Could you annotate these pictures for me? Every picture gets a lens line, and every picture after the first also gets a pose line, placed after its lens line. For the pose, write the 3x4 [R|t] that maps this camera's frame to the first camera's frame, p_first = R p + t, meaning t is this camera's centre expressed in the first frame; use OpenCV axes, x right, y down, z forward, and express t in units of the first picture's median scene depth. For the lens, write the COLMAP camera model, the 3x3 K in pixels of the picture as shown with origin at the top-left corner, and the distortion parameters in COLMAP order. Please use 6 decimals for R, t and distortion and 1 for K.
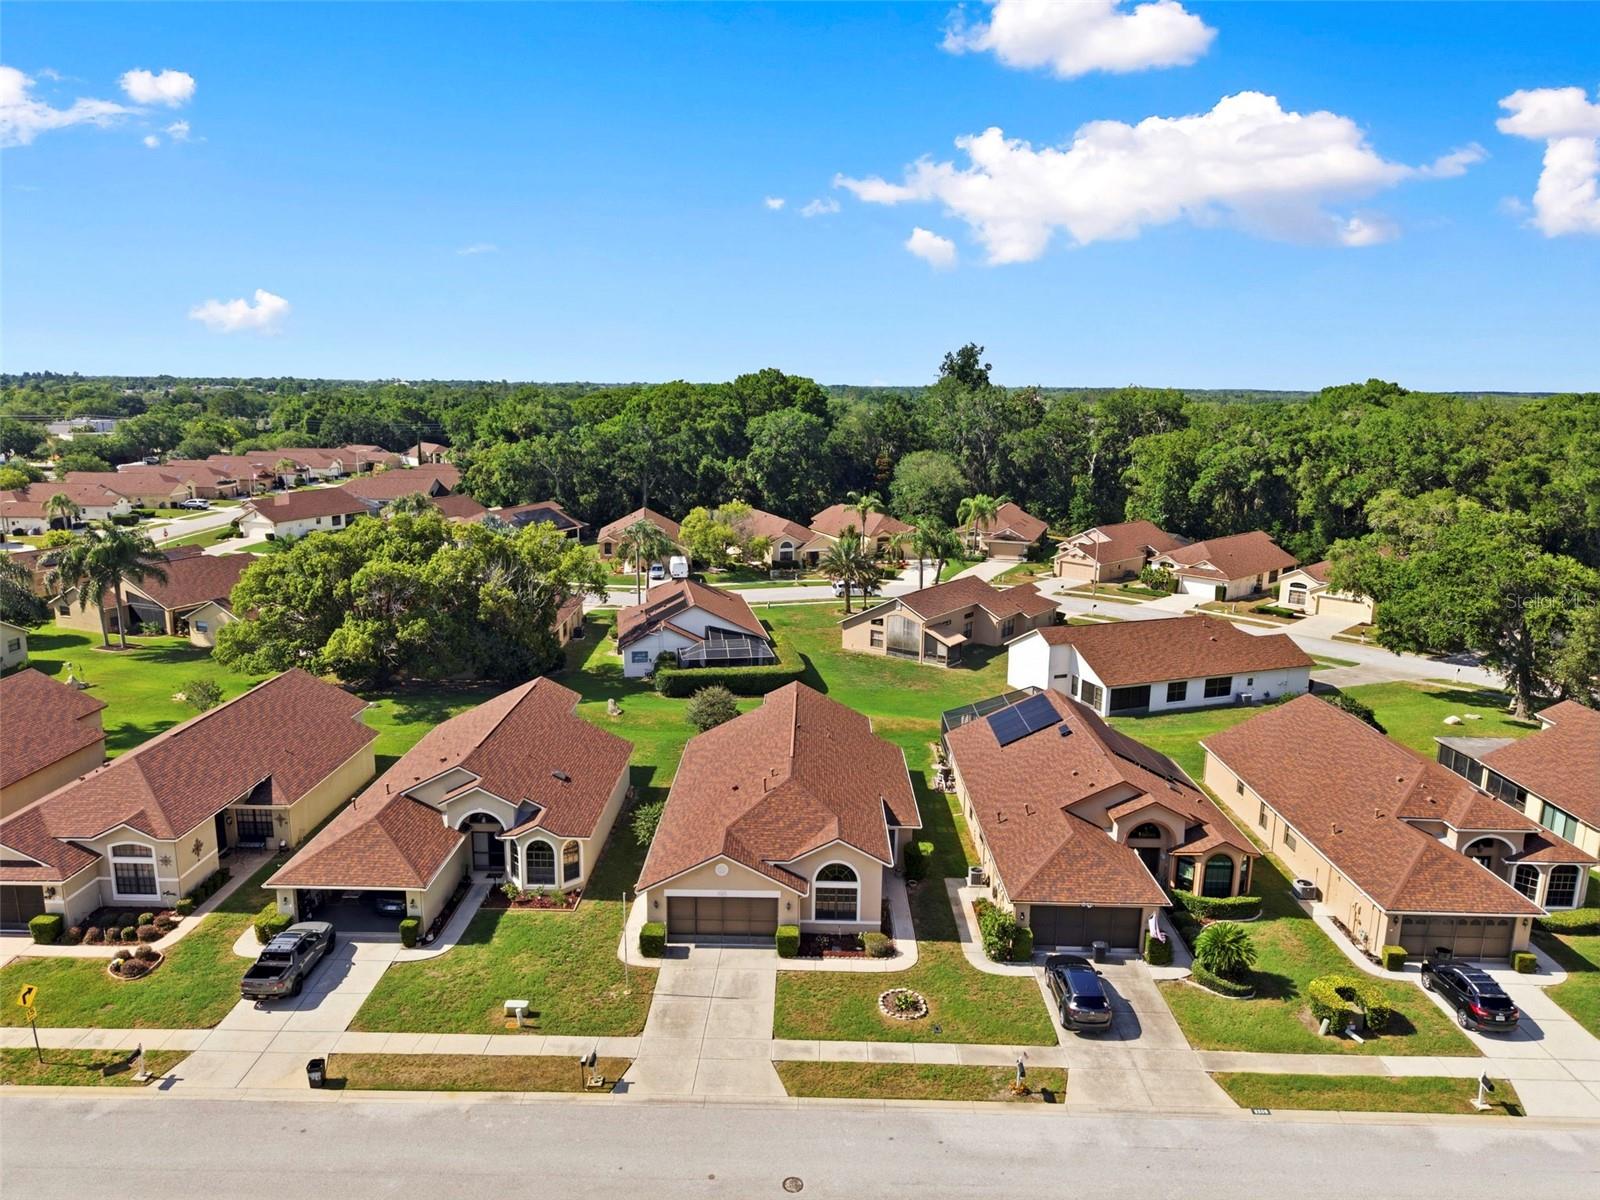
lens RADIAL K [[1069.0, 0, 800.0], [0, 1069.0, 600.0], [0, 0, 1]] dist [0.024670, -0.023962]
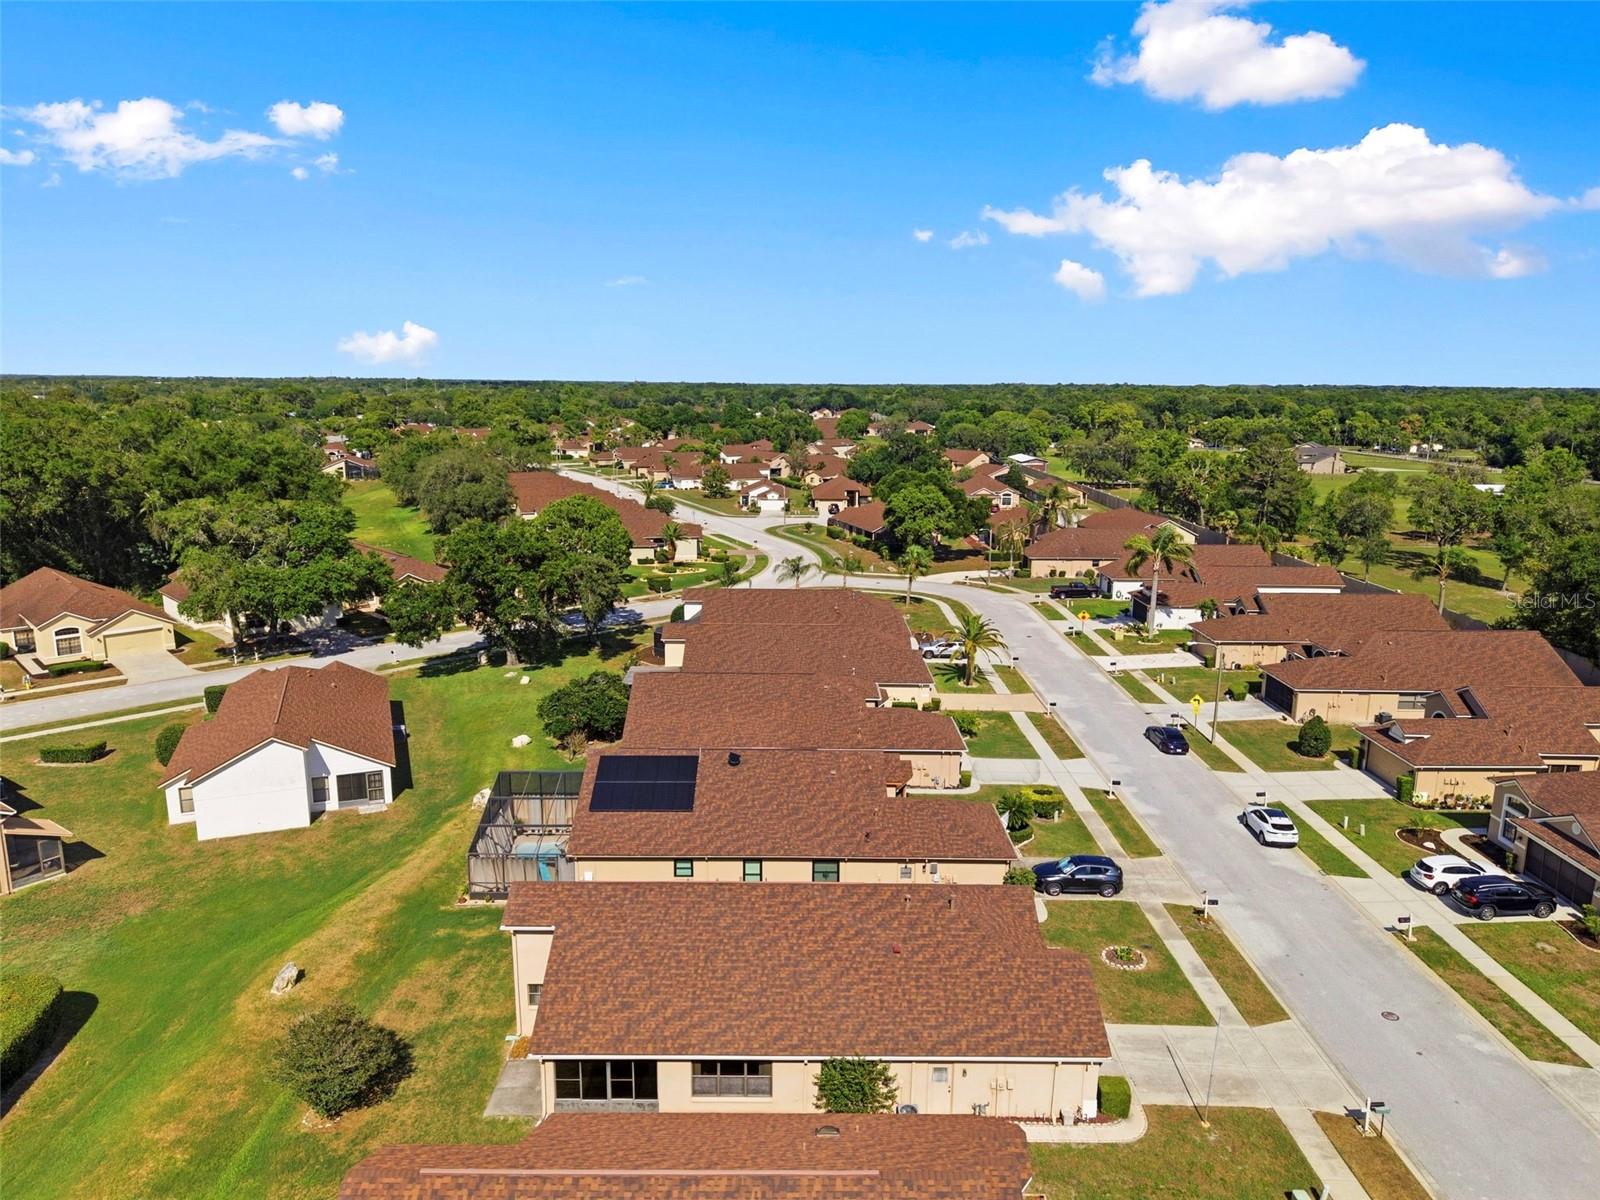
lens RADIAL K [[1067.8, 0, 804.0], [0, 1067.8, 615.7], [0, 0, 1]] dist [0.020568, -0.017558]
pose [[-0.012513, -0.226420, 0.973949, -0.756019], [0.190428, 0.955660, 0.224615, -0.233262], [-0.981621, 0.188278, 0.031159, 1.015589]]
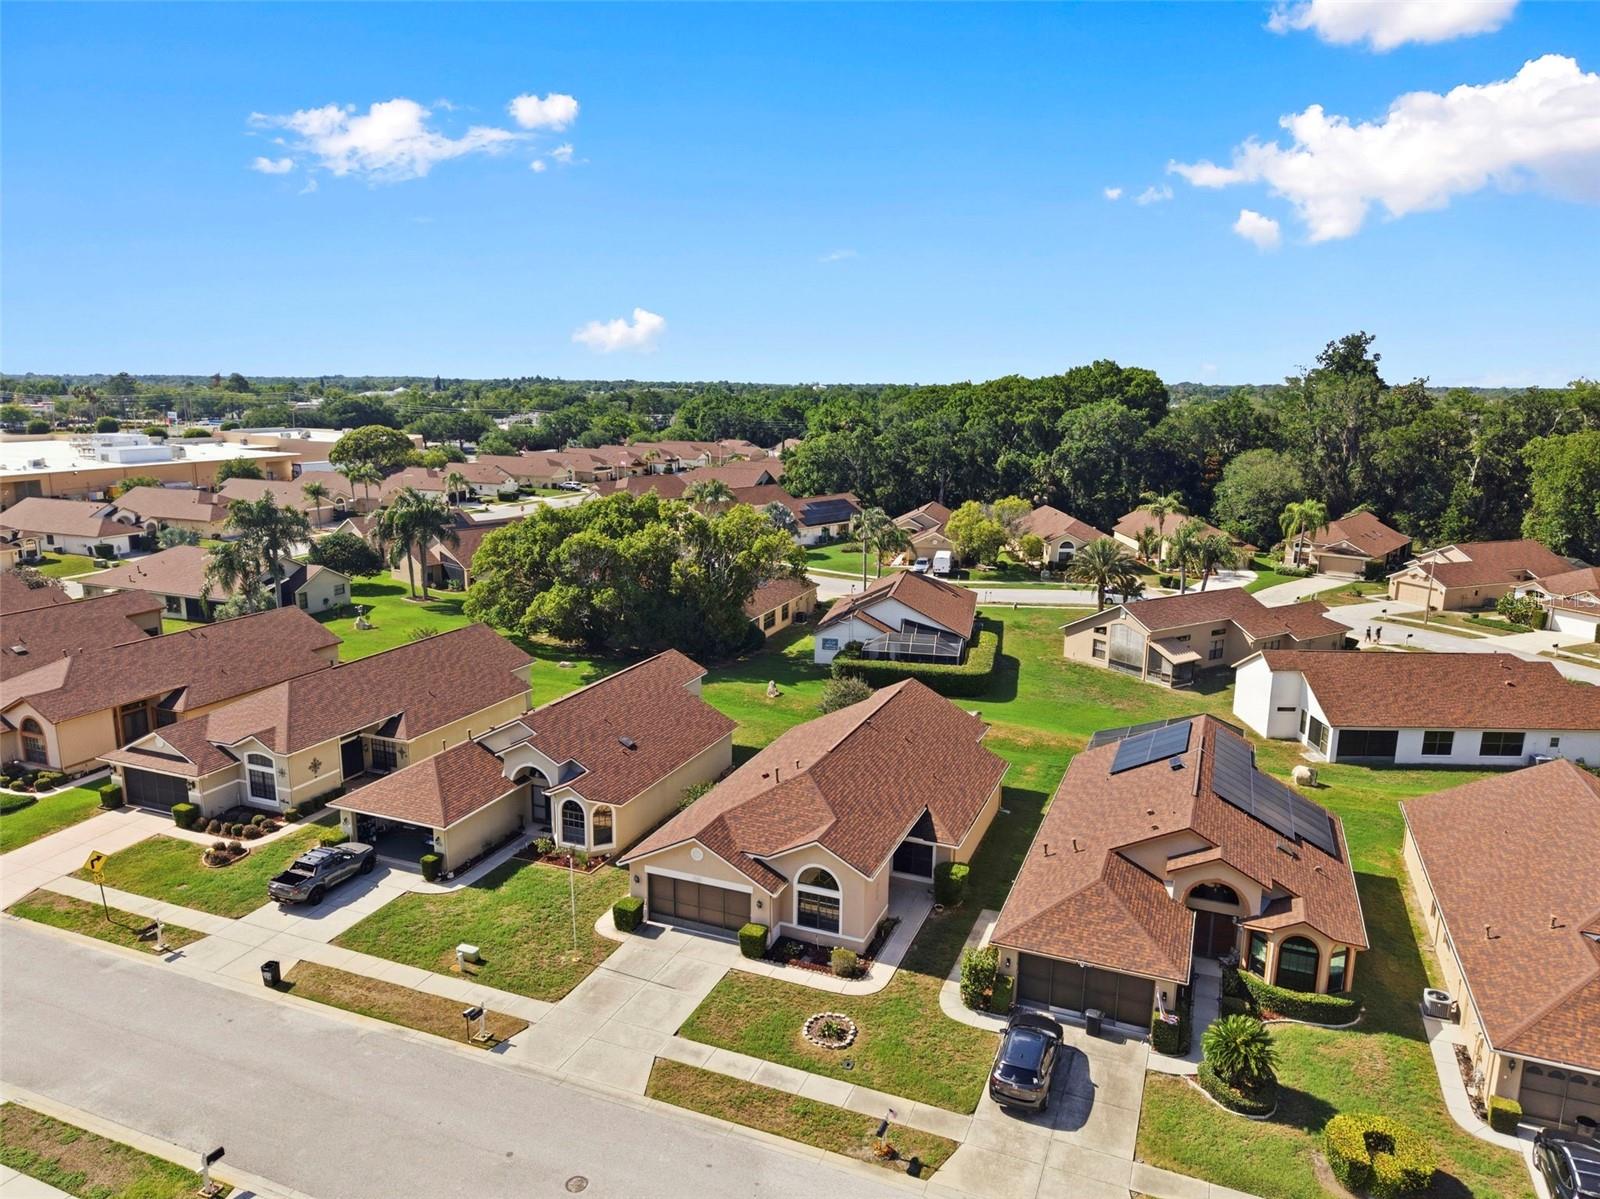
lens RADIAL K [[1067.8, 0, 804.0], [0, 1067.8, 615.2], [0, 0, 1]] dist [0.020568, -0.017558]
pose [[0.930292, 0.075415, -0.358983, 0.308630], [-0.071341, 0.997149, 0.024602, 0.006837], [0.359815, 0.002724, 0.933020, 0.125316]]
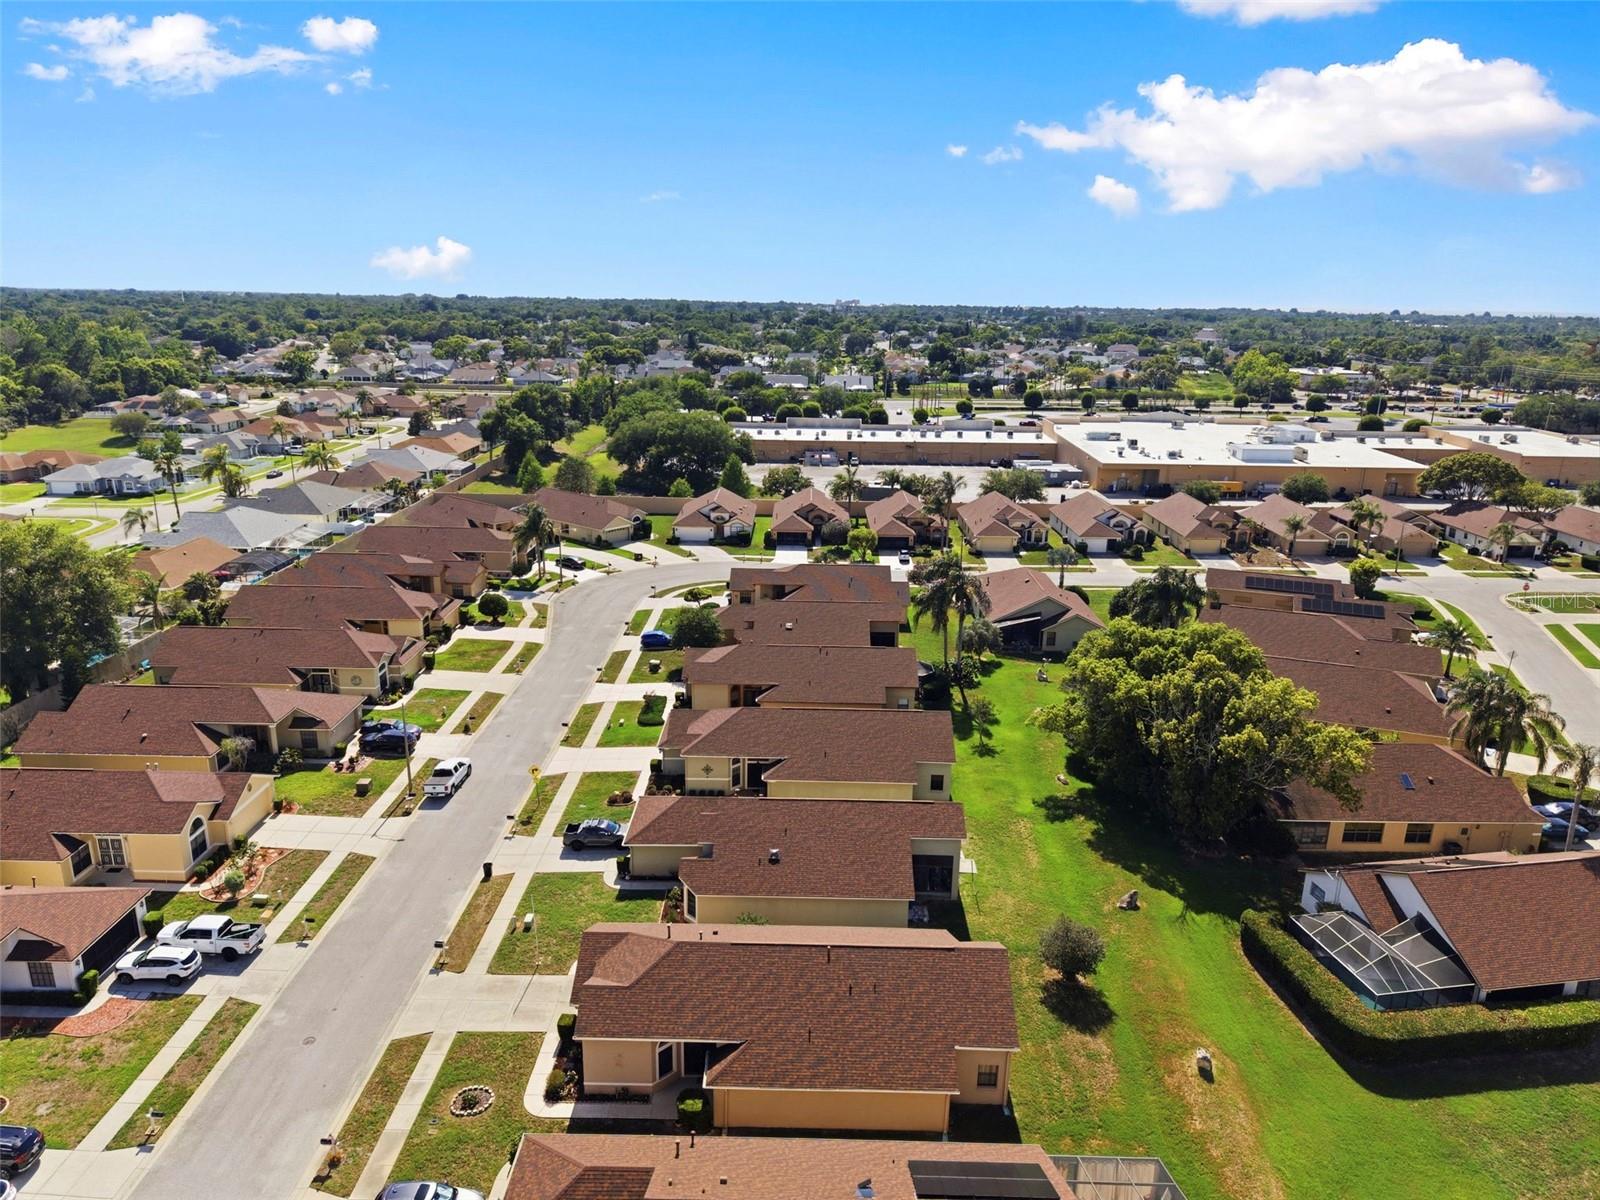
lens RADIAL K [[1067.8, 0, 804.0], [0, 1067.8, 615.7], [0, 0, 1]] dist [0.020568, -0.017558]
pose [[-0.002714, 0.273342, -0.961913, 0.915322], [-0.213973, 0.939479, 0.267571, -0.446144], [0.976836, 0.206549, 0.055938, 0.981805]]
